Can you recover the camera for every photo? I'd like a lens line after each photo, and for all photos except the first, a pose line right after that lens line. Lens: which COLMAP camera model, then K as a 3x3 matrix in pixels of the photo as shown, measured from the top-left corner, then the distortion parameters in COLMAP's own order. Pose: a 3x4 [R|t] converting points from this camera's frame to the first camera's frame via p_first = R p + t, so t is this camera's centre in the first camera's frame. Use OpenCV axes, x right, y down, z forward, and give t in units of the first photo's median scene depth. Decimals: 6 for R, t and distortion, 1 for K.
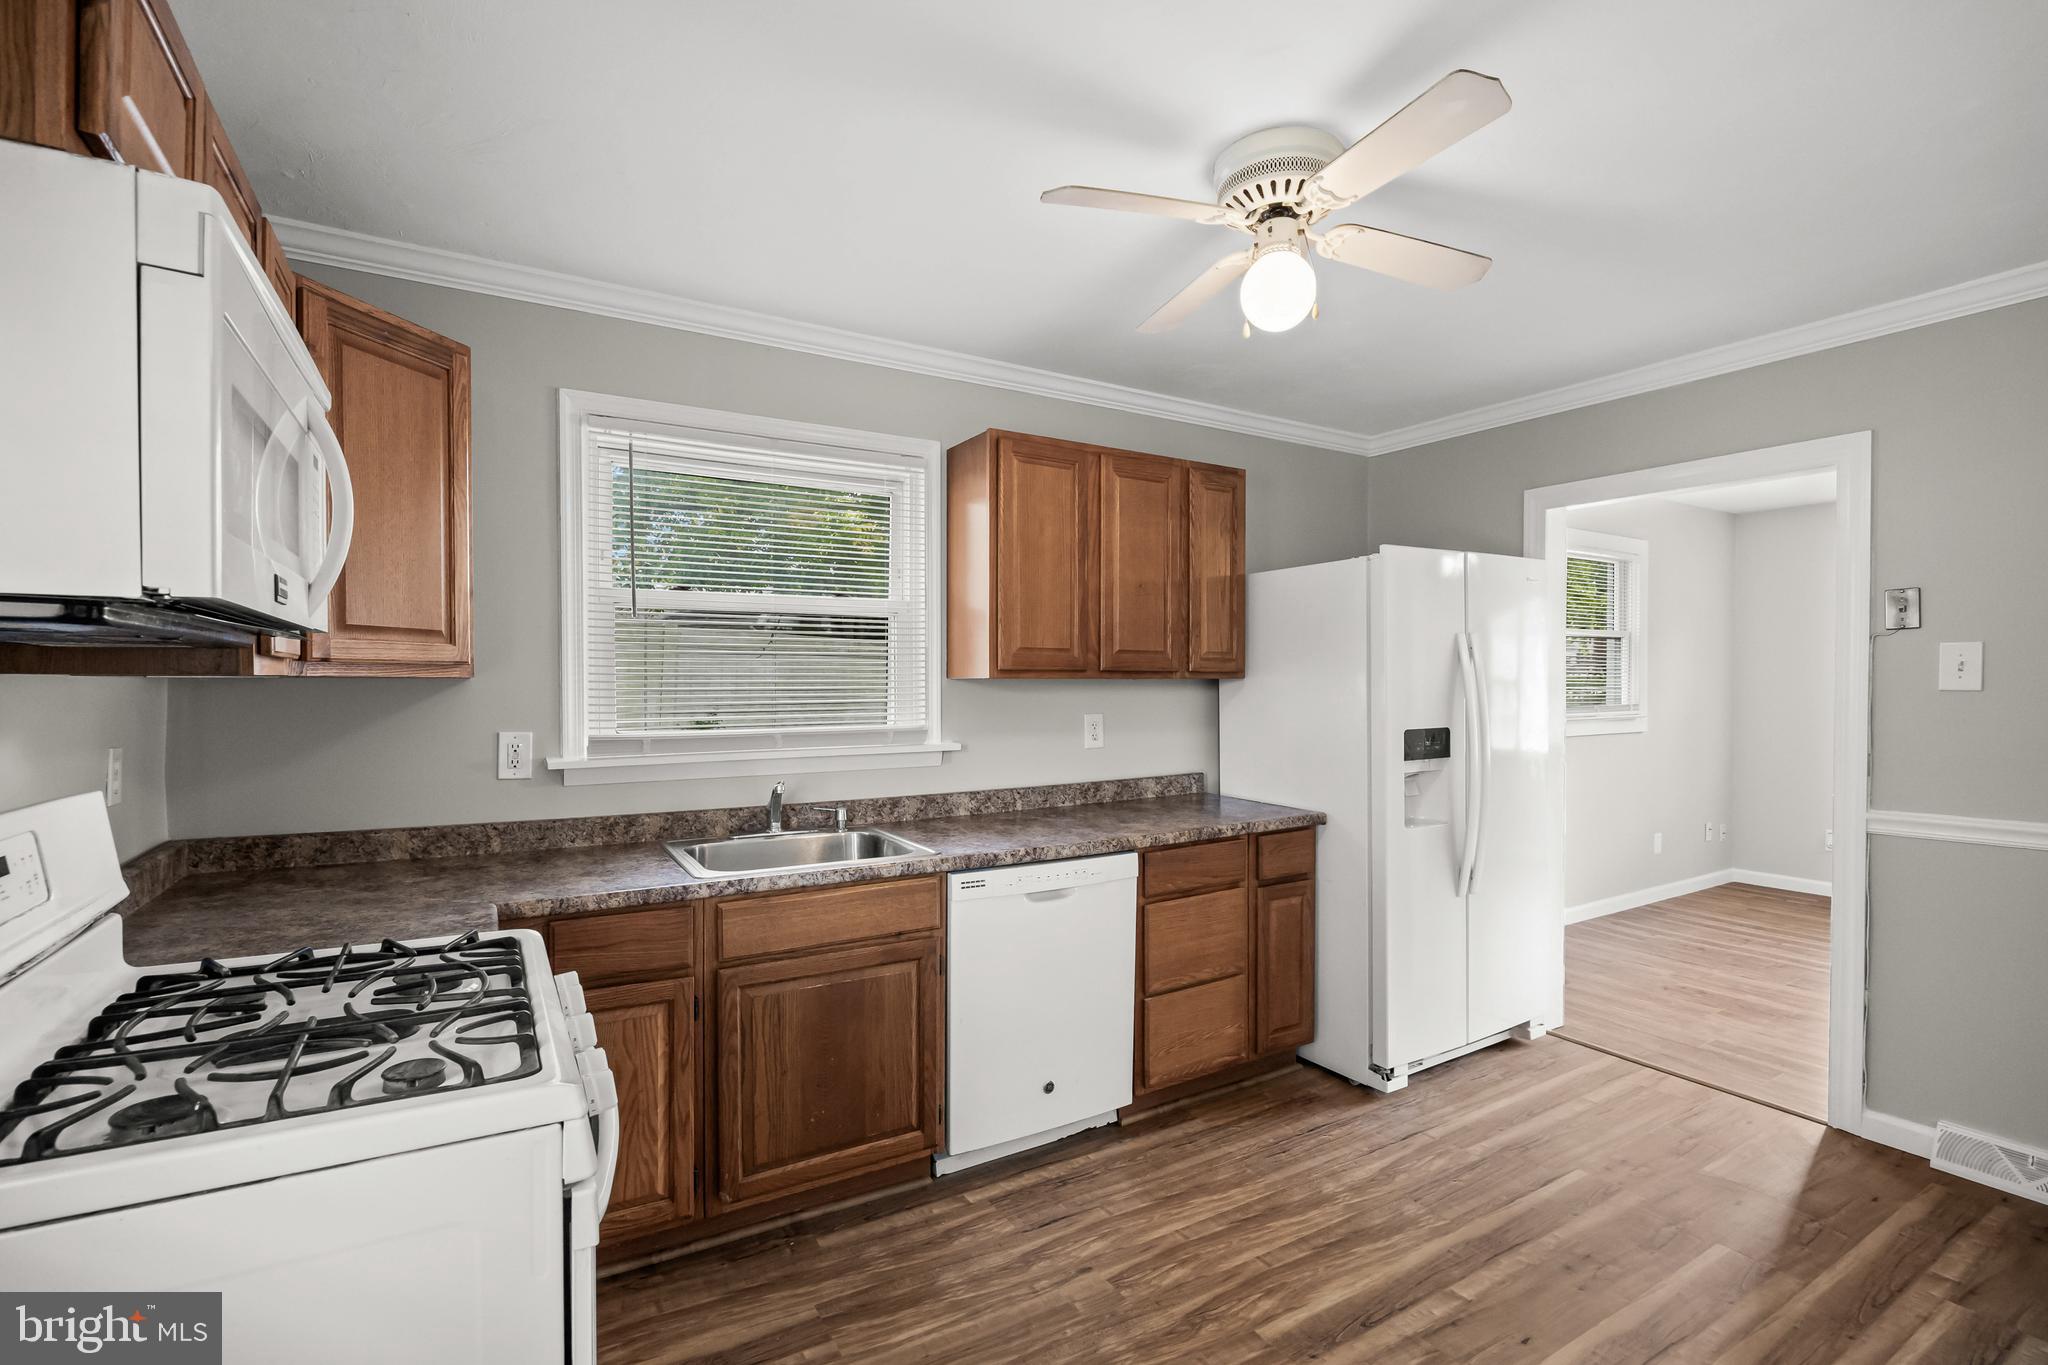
lens RADIAL K [[953.9, 0, 1036.0], [0, 953.9, 698.3], [0, 0, 1]] dist [-0.015939, 0.001956]
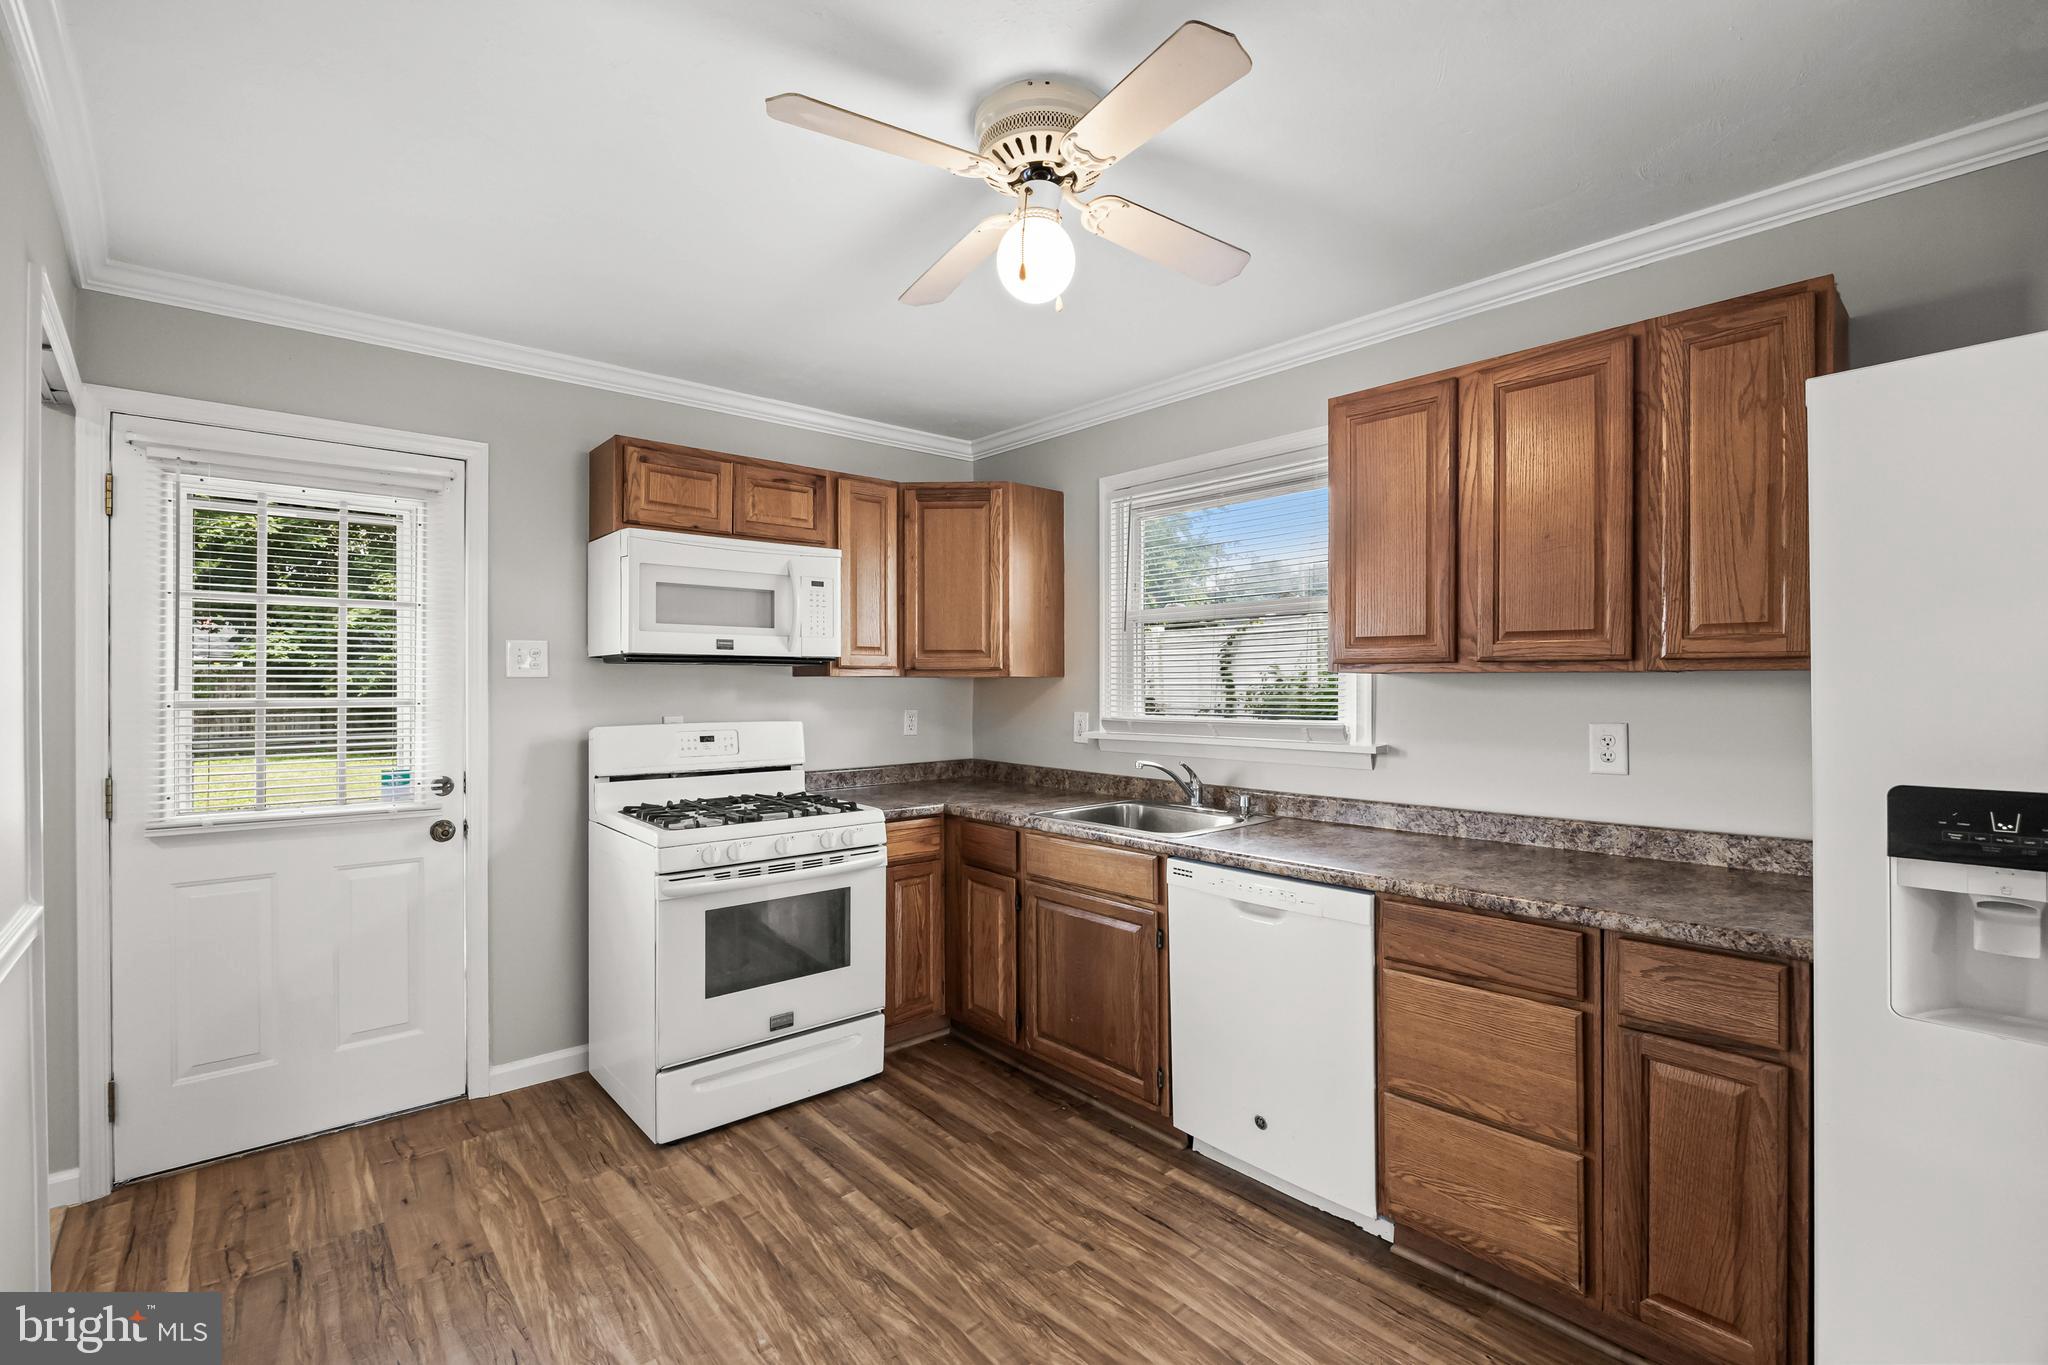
lens RADIAL K [[908.2, 0, 988.3], [0, 908.2, 677.2], [0, 0, 1]] dist [-0.015468, 0.001282]
pose [[0.147954, -0.006737, -0.988971, 0.766325], [-0.018027, 0.999792, -0.009507, -0.003339], [0.988830, 0.019235, 0.147801, 0.558737]]
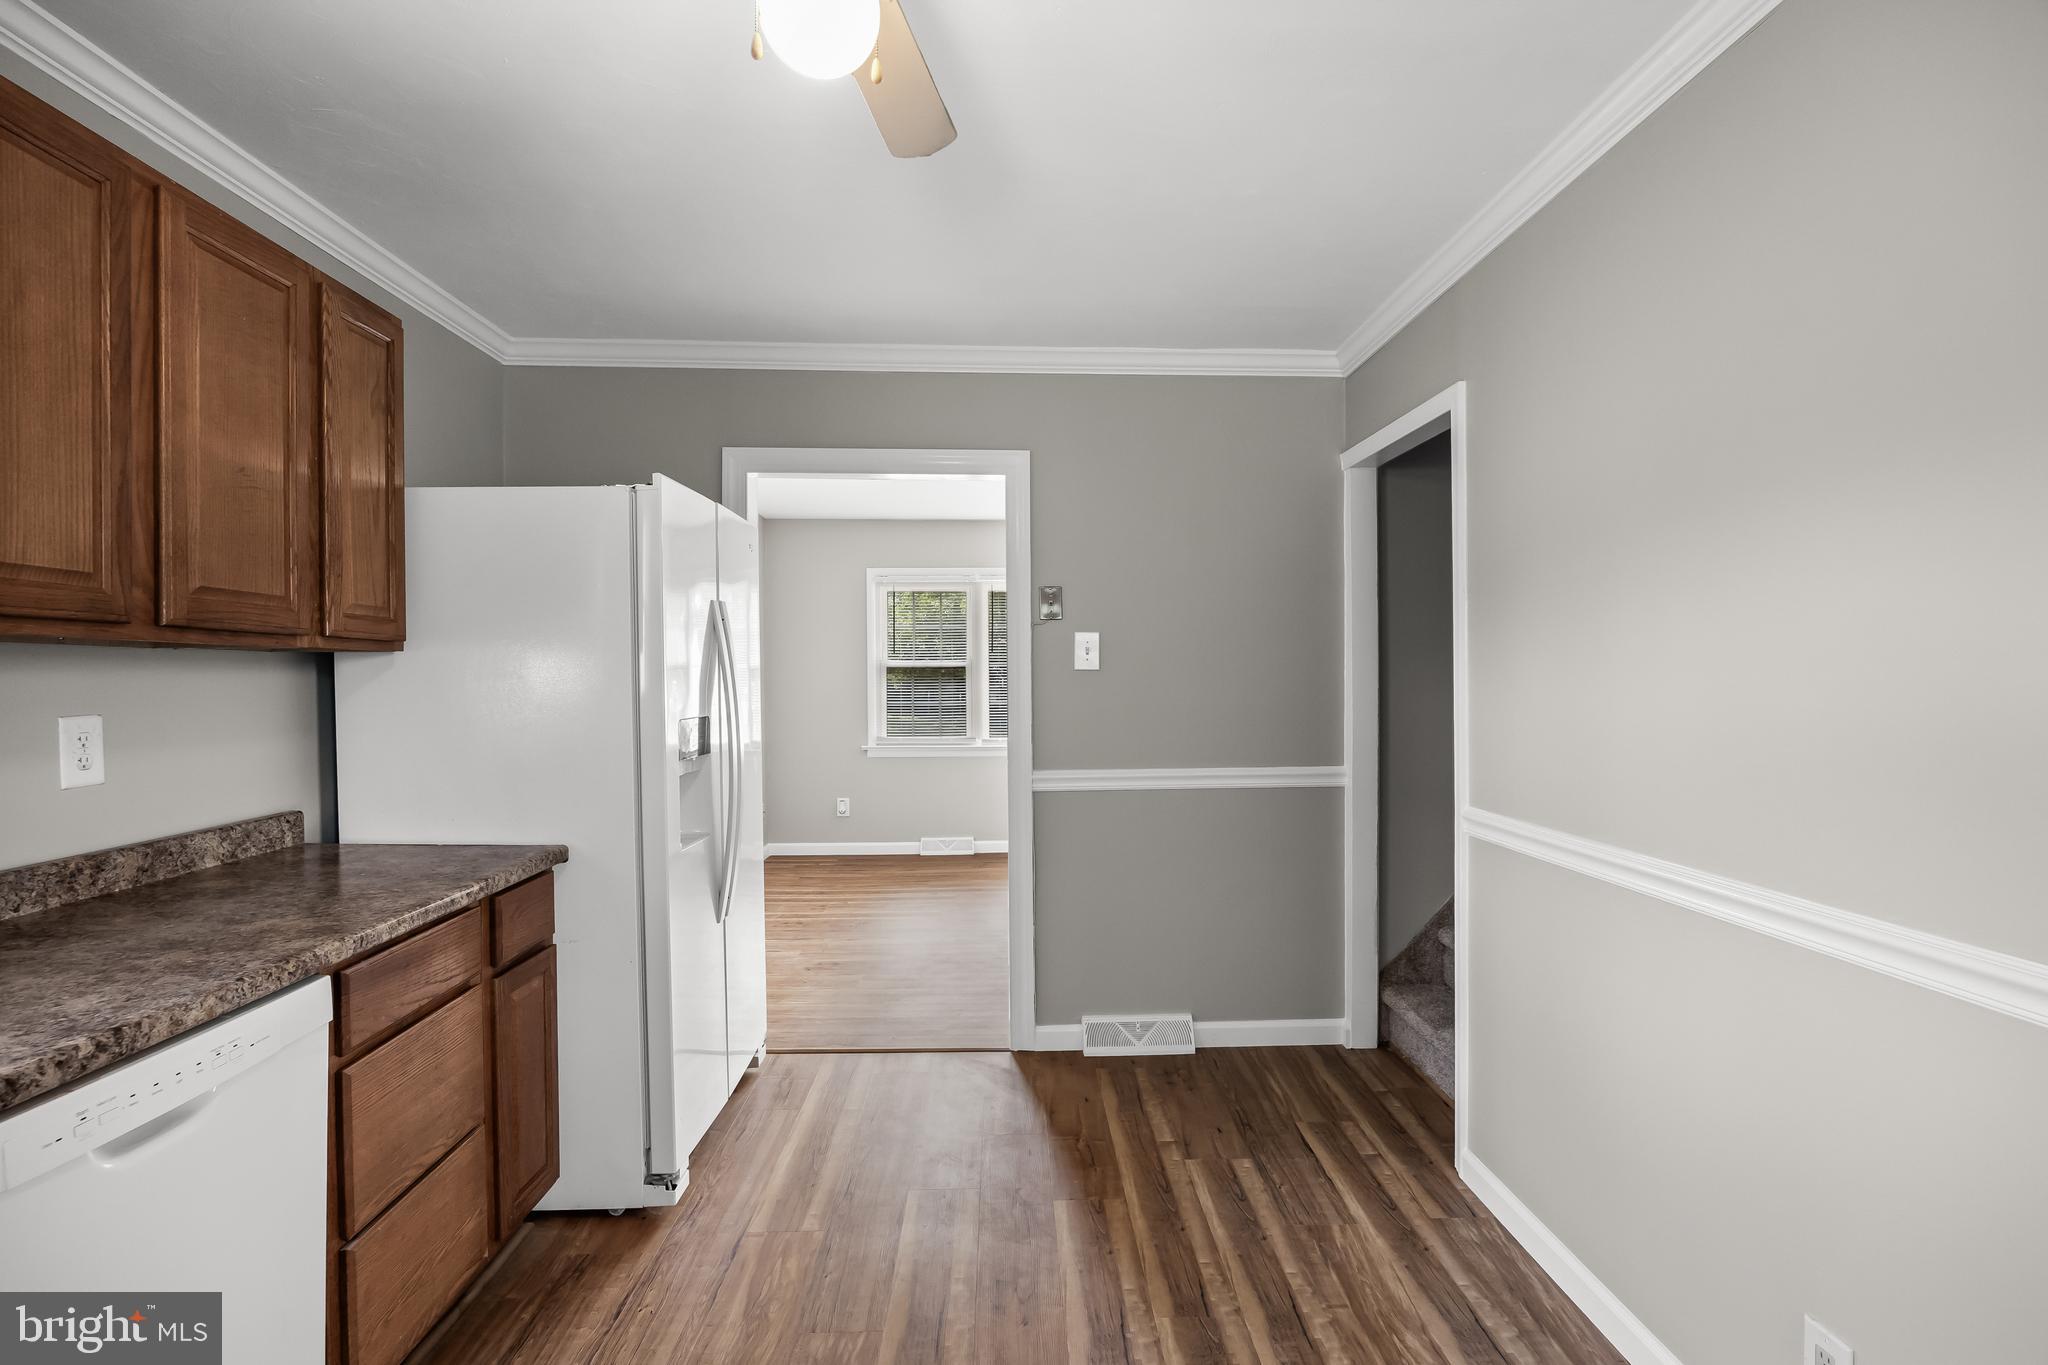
lens RADIAL K [[953.9, 0, 1033.0], [0, 953.9, 686.5], [0, 0, 1]] dist [-0.015939, 0.001956]
pose [[0.485659, -0.007987, 0.874112, -0.150923], [0.019388, 0.999811, -0.001637, 0.013122], [-0.873933, 0.017743, 0.485722, 0.399491]]
